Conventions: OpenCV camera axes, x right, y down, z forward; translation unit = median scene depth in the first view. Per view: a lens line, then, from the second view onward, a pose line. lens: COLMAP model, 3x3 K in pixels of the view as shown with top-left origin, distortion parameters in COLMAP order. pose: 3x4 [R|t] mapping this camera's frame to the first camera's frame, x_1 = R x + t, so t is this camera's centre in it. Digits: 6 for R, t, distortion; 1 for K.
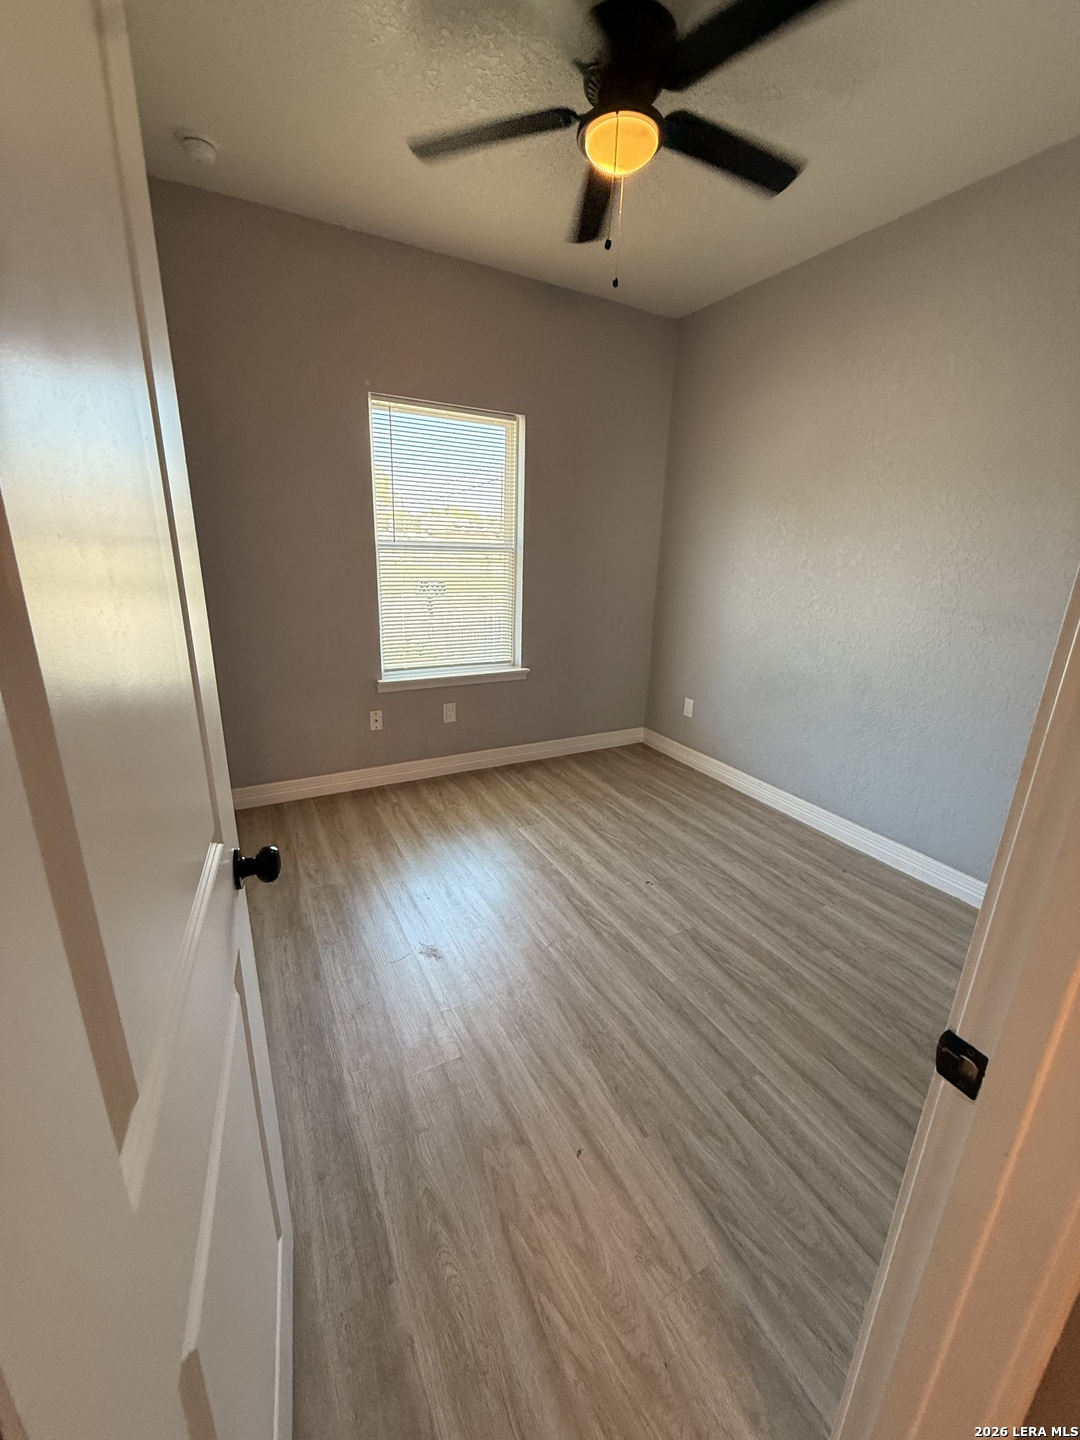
lens RADIAL K [[575.8, 0, 538.6], [0, 575.8, 716.2], [0, 0, 1]] dist [-0.000645, -0.000004]
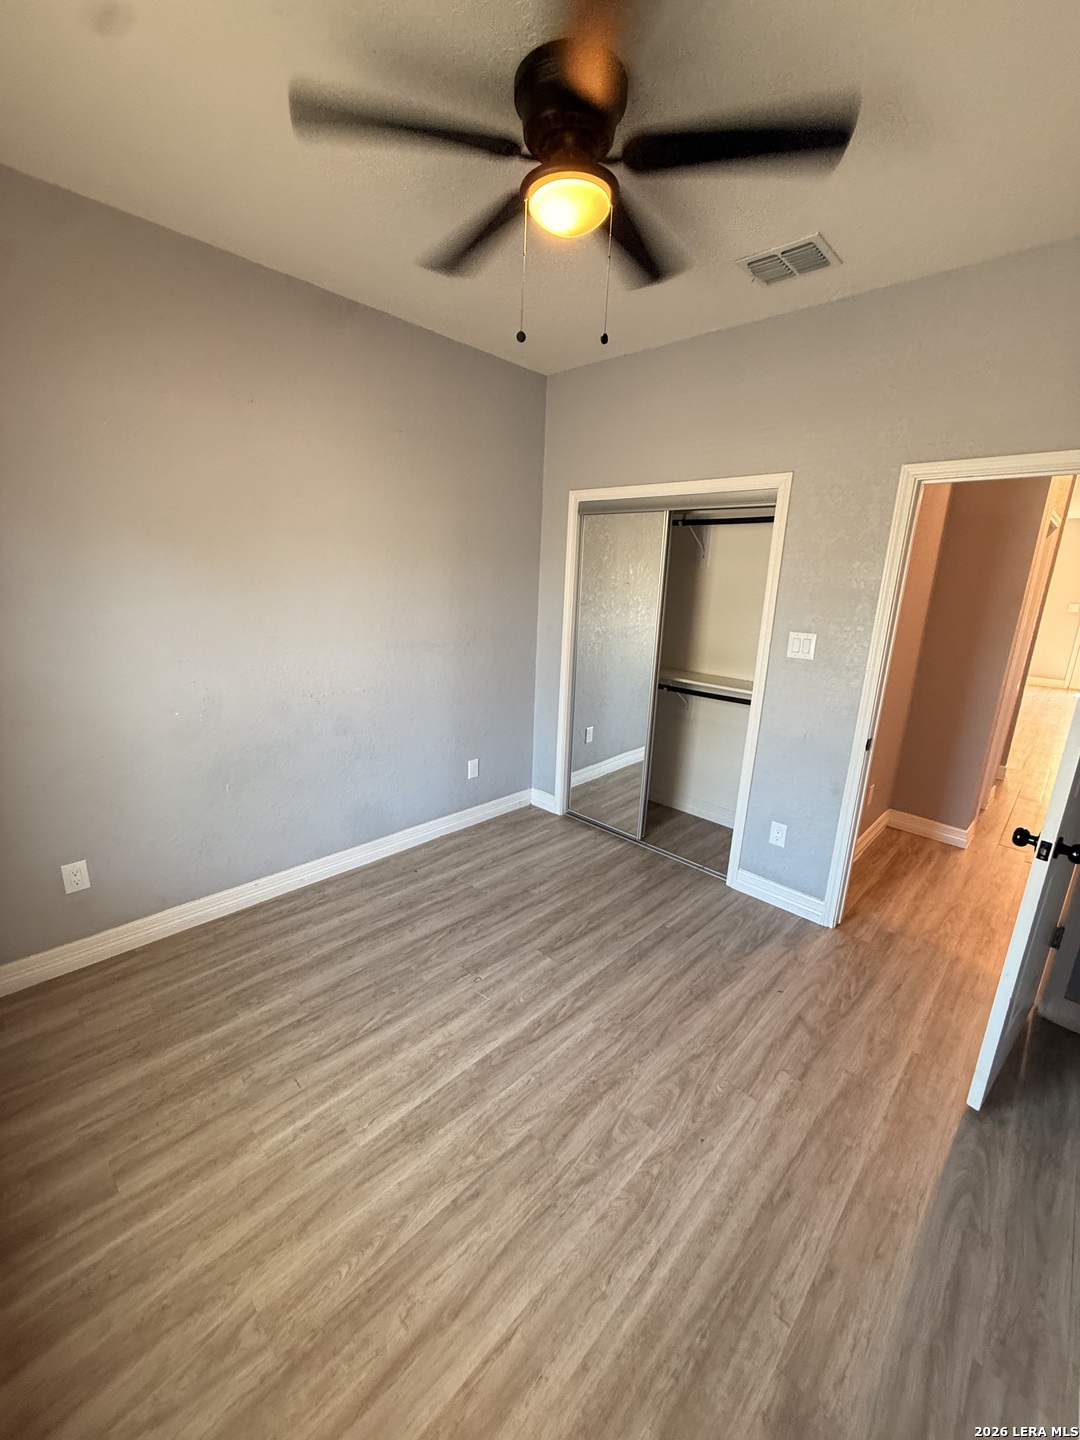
lens RADIAL K [[575.8, 0, 538.6], [0, 575.8, 716.2], [0, 0, 1]] dist [-0.000645, -0.000004]
pose [[-0.306781, -0.271073, 0.912362, -0.521091], [0.229456, 0.909248, 0.347302, -0.361438], [-0.923708, 0.315892, -0.216741, 0.896760]]
